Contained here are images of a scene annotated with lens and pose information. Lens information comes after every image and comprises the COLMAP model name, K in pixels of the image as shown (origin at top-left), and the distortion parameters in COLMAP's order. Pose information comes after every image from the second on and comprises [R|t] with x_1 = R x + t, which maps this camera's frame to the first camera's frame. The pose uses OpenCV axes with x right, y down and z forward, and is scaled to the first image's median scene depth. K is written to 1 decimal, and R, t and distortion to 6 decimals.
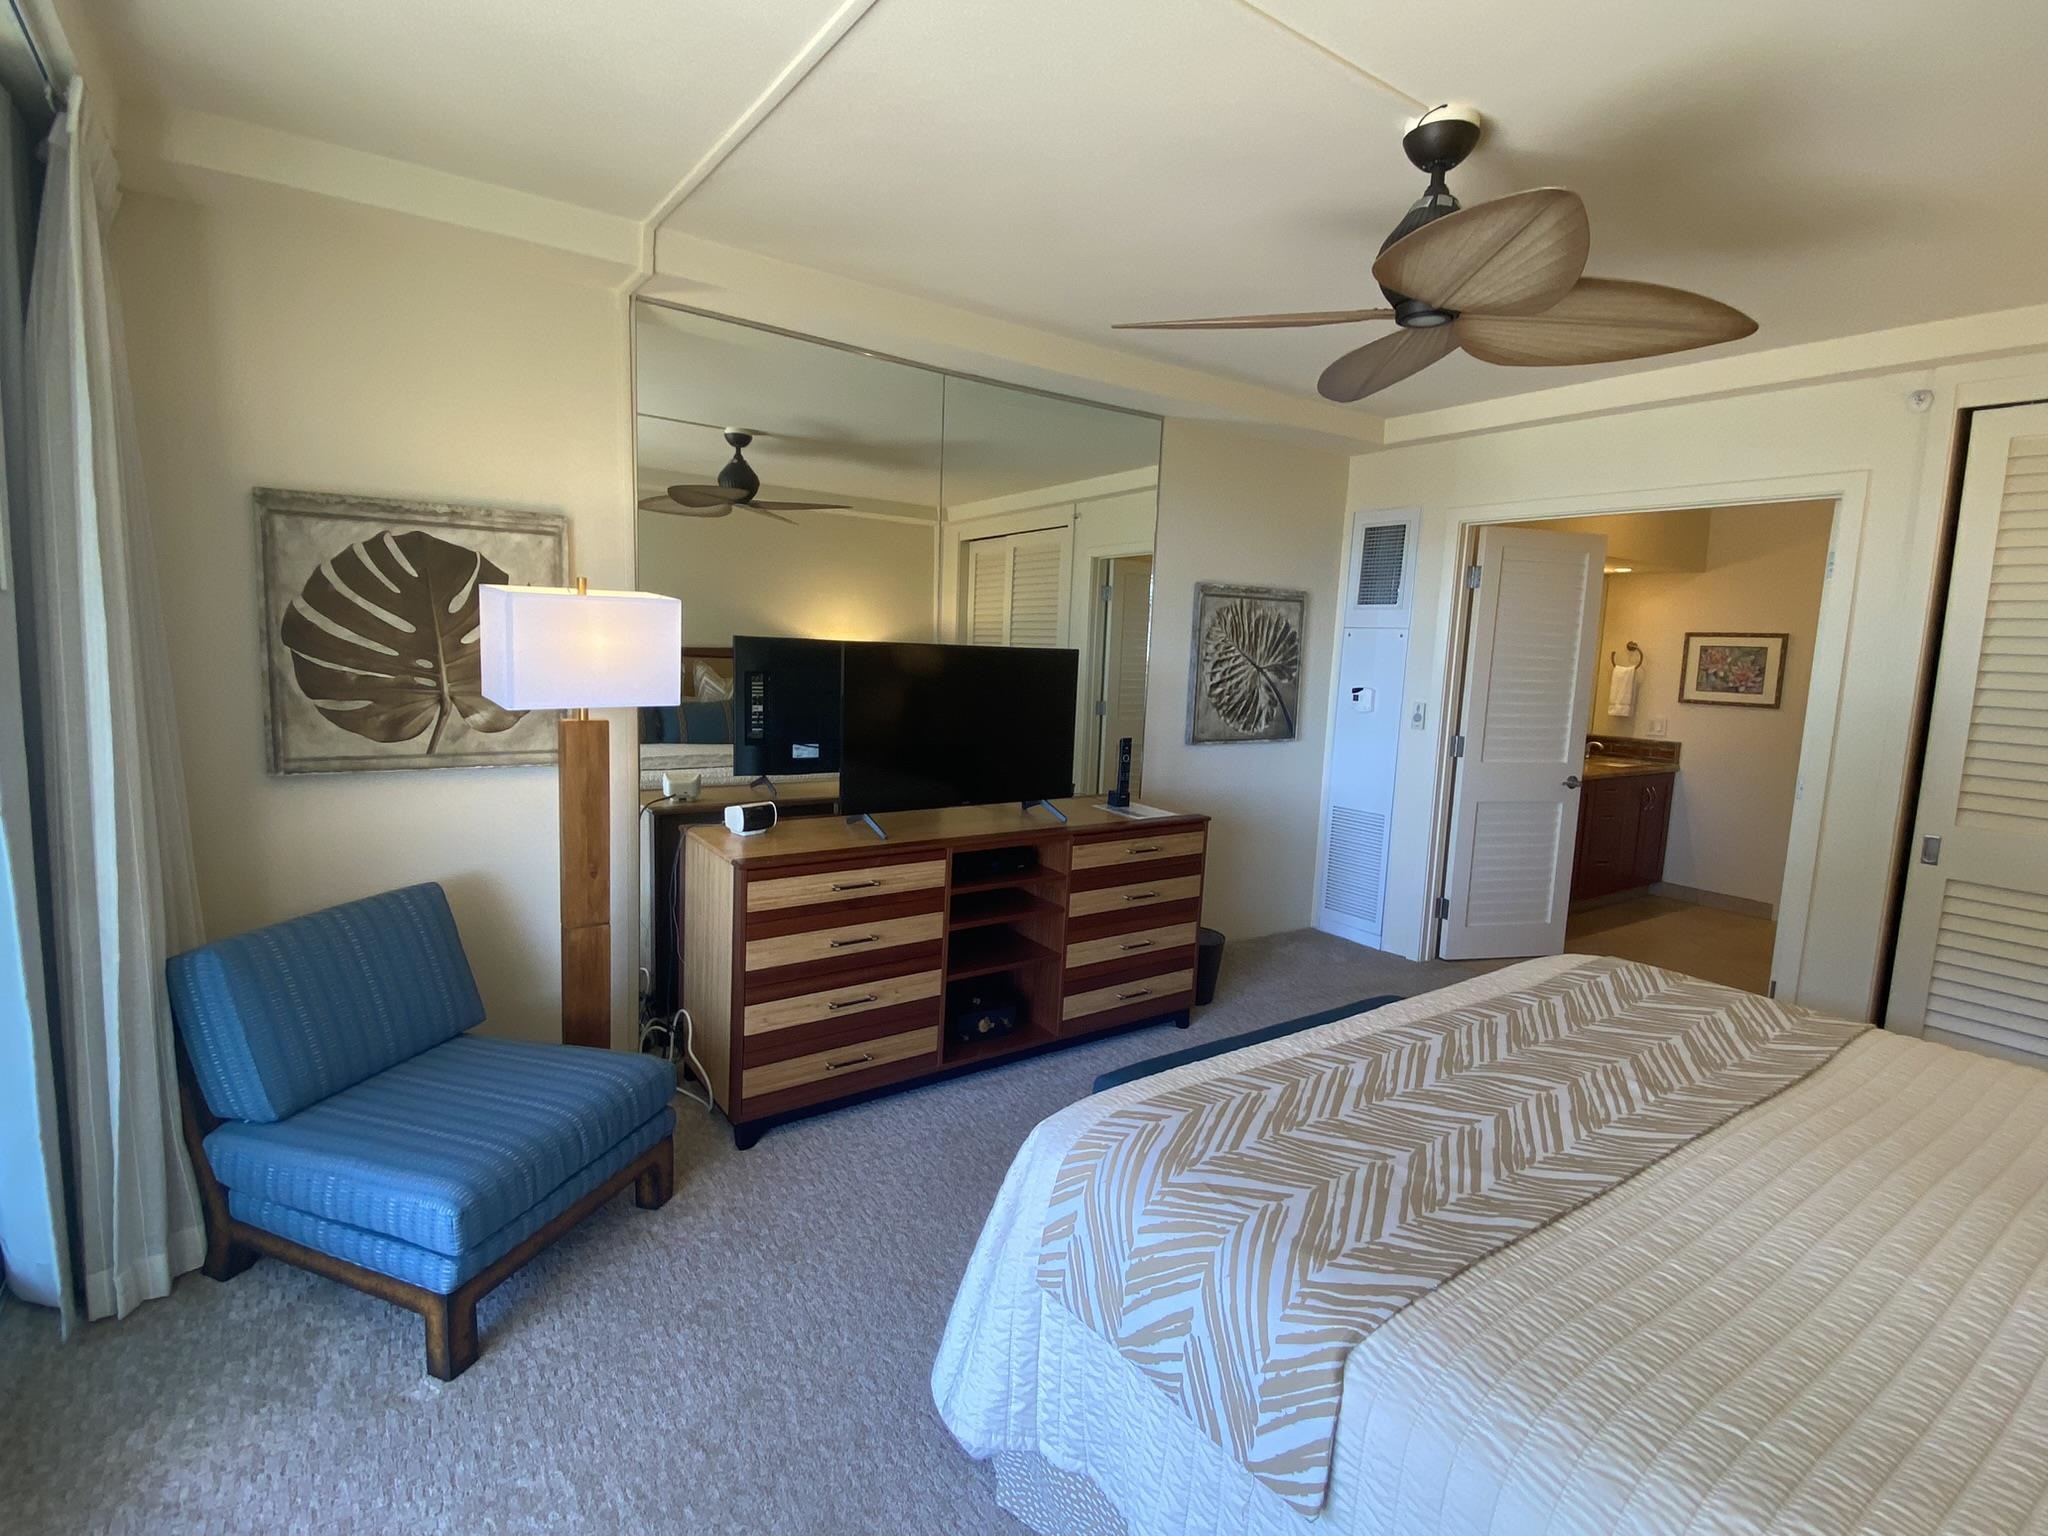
lens RADIAL K [[982.2, 0, 1016.5], [0, 982.2, 761.6], [0, 0, 1]] dist [0.024102, -0.023895]
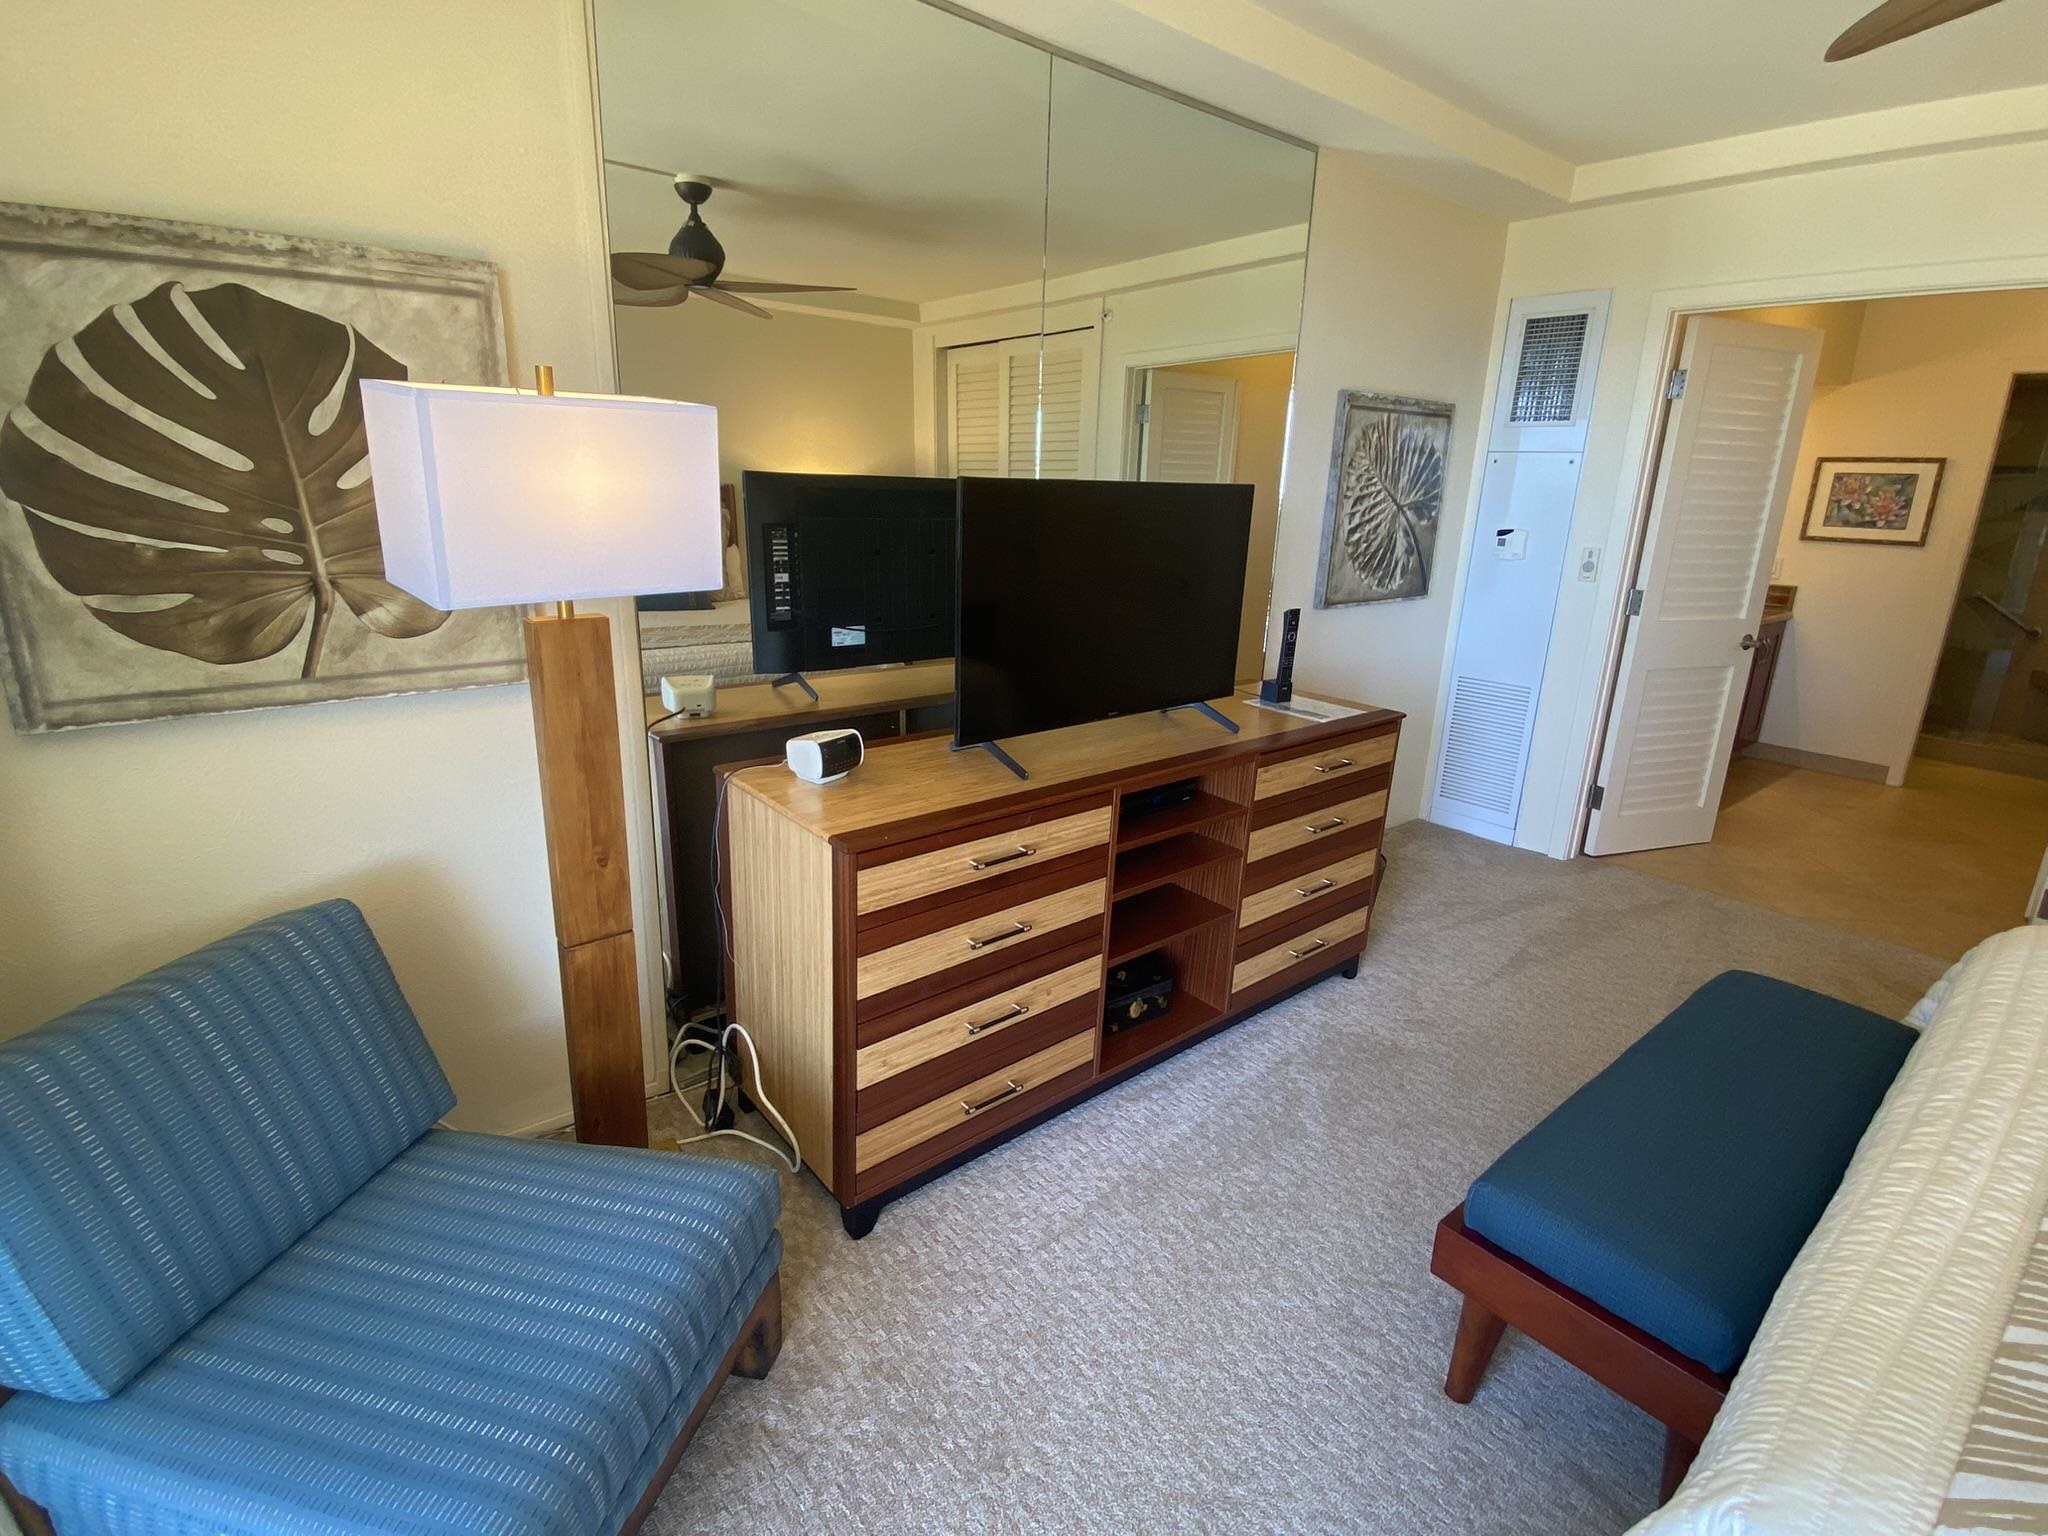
lens RADIAL K [[992.7, 0, 1015.3], [0, 992.7, 763.0], [0, 0, 1]] dist [0.003932, -0.008698]
pose [[0.996848, -0.031943, 0.072614, -0.199005], [0.019902, 0.986776, 0.160863, -0.043261], [-0.076792, -0.158910, 0.984302, 0.345321]]
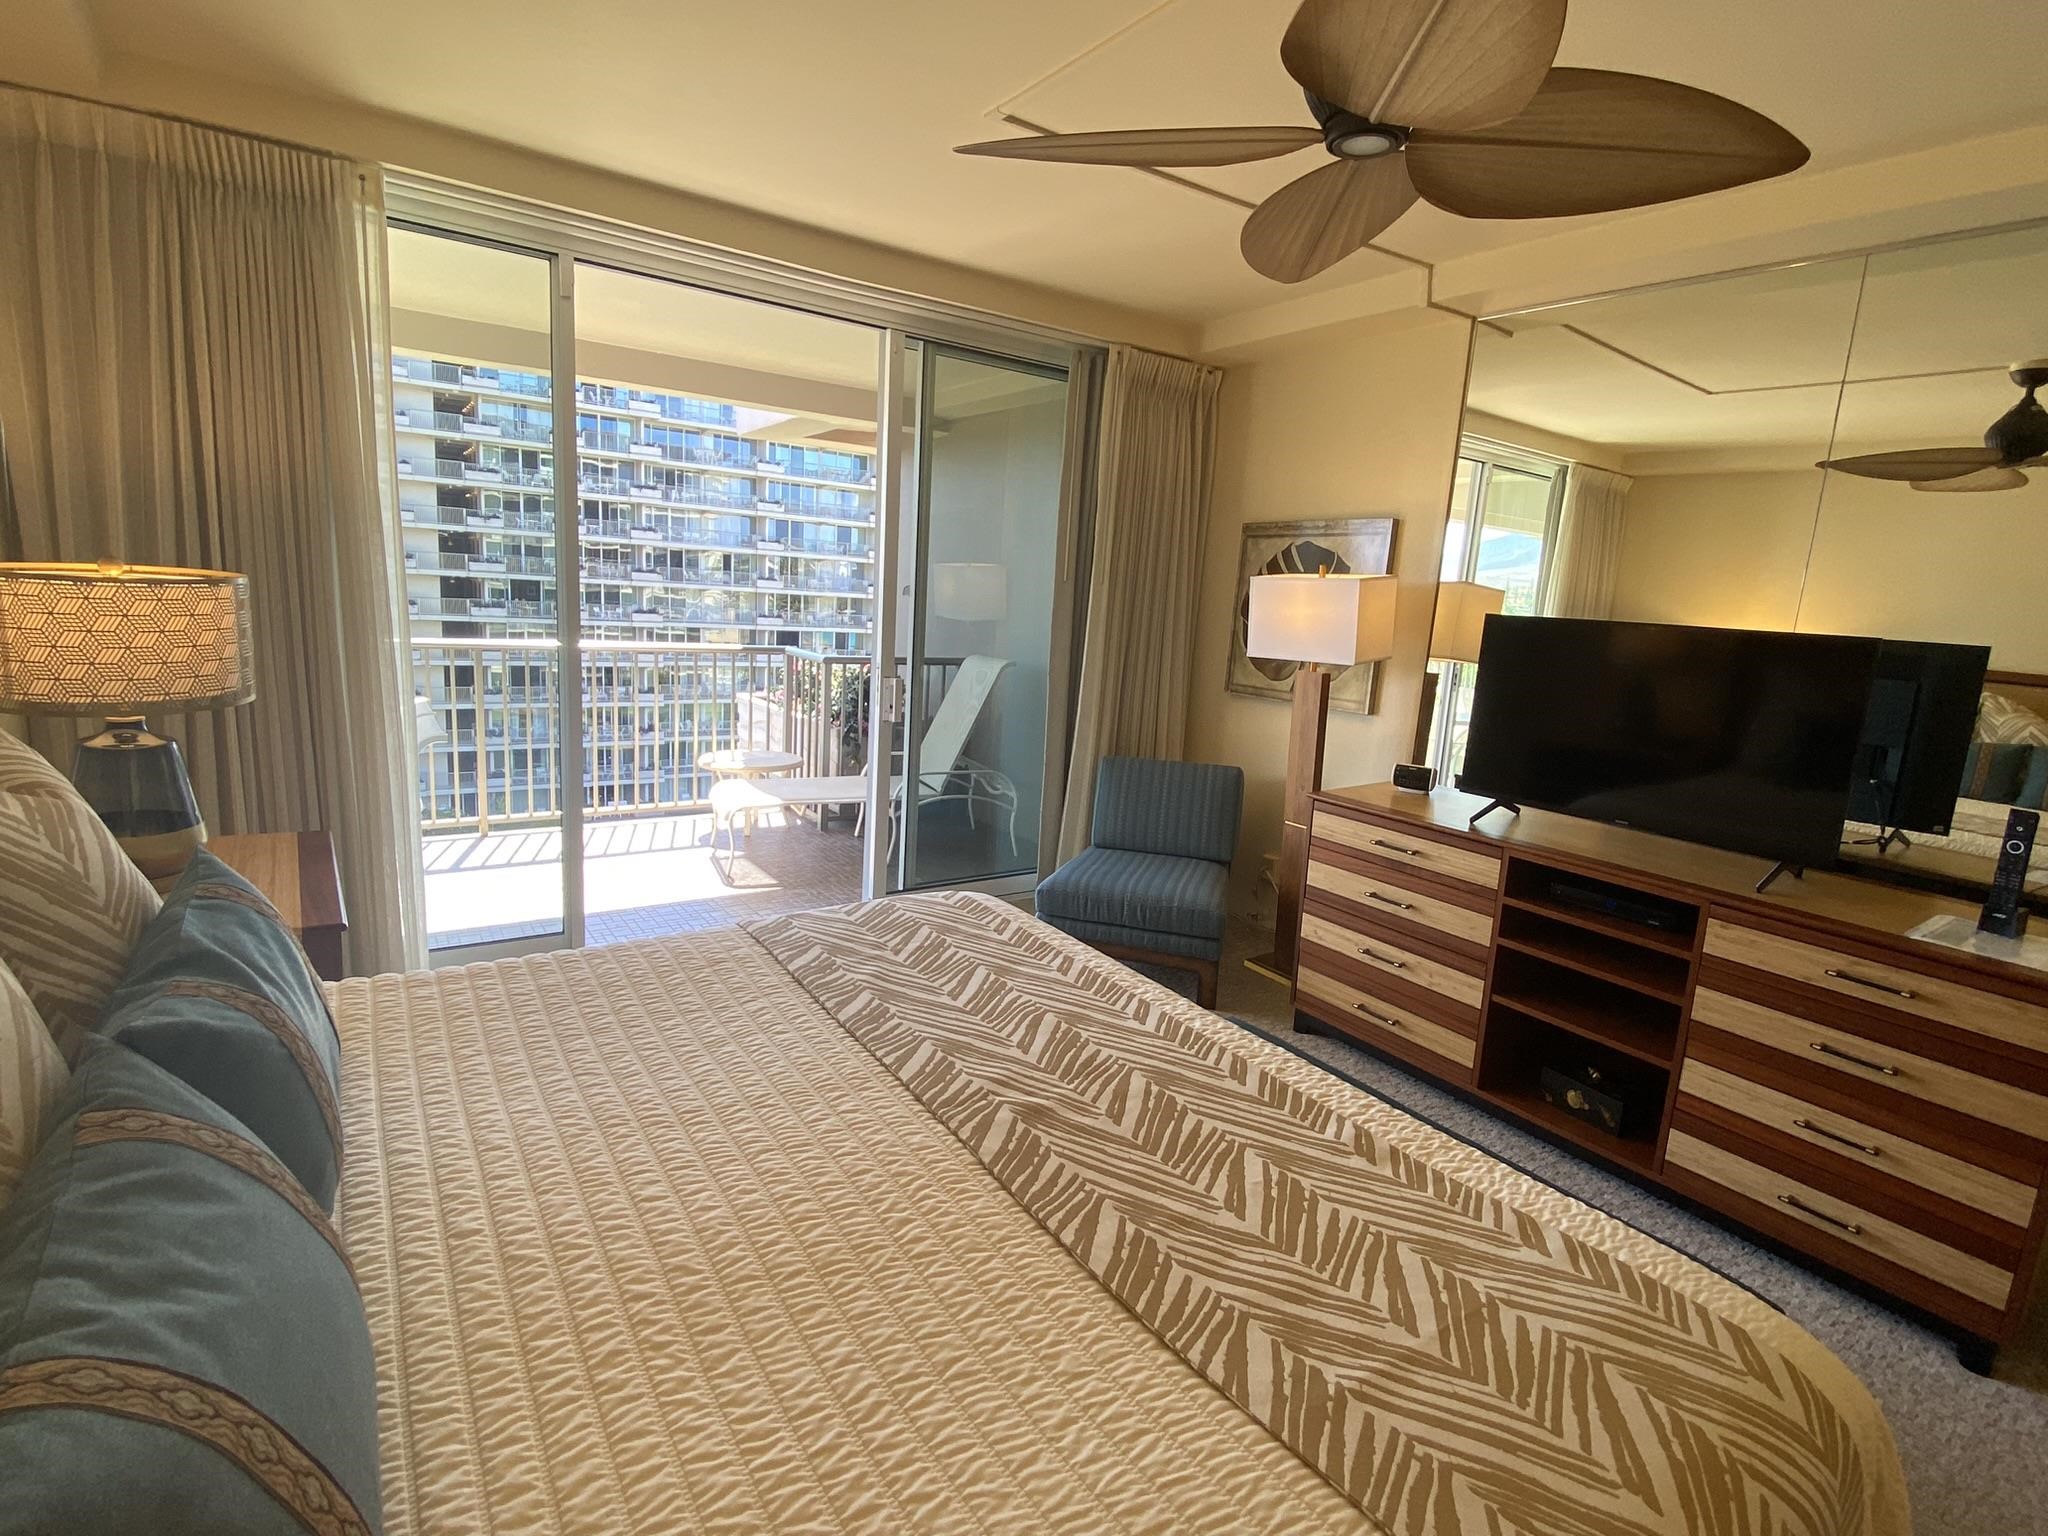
lens RADIAL K [[981.0, 0, 1004.1], [0, 981.0, 763.0], [0, 0, 1]] dist [0.023862, -0.023300]
pose [[-0.023330, 0.137846, -0.990179, 0.850658], [-0.181635, 0.973380, 0.139787, -0.029985], [0.983089, 0.183112, 0.002329, 0.567644]]
